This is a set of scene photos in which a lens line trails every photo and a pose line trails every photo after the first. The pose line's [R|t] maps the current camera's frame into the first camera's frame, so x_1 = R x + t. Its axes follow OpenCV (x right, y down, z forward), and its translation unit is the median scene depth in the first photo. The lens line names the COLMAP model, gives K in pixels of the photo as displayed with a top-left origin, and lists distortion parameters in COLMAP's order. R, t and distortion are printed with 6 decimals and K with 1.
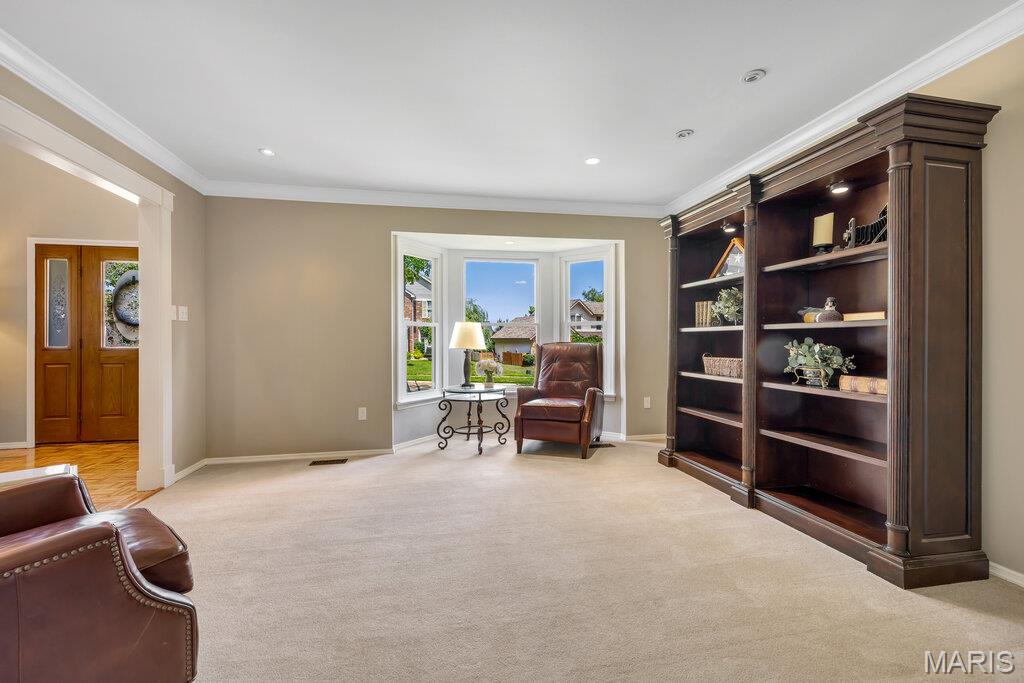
lens RADIAL K [[404.1, 0, 507.9], [0, 404.1, 340.6], [0, 0, 1]] dist [0.001416, 0.000253]
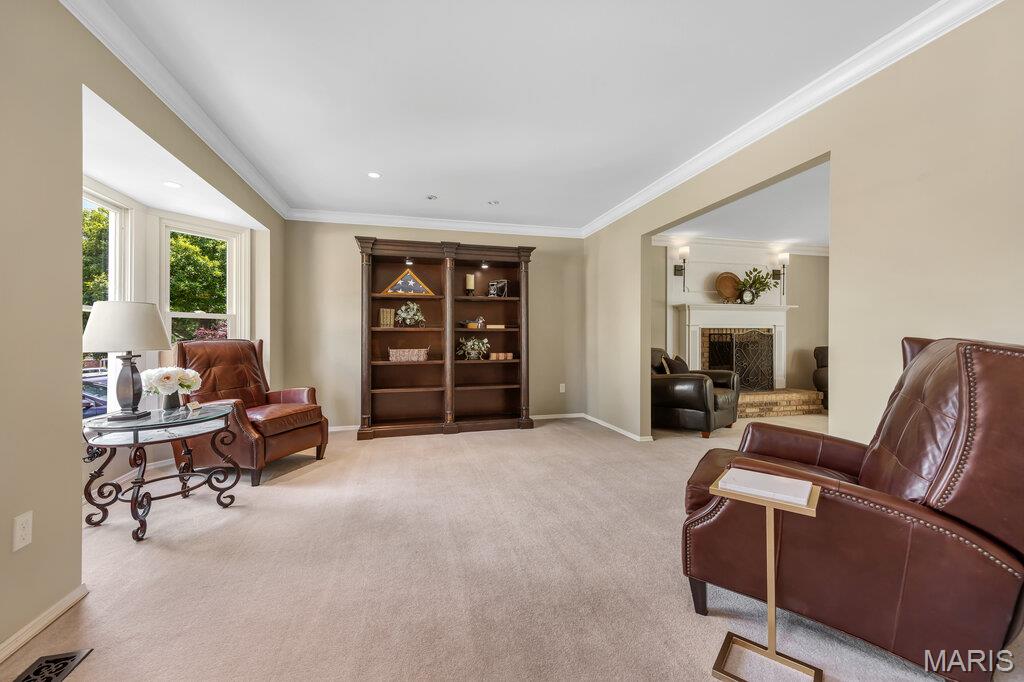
lens RADIAL K [[404.1, 0, 511.1], [0, 404.1, 338.0], [0, 0, 1]] dist [0.001416, 0.000253]
pose [[-0.050884, -0.001395, 0.998704, -1.139444], [0.000221, 0.999999, 0.001408, -0.000084], [-0.998705, 0.000292, -0.050883, 0.841615]]
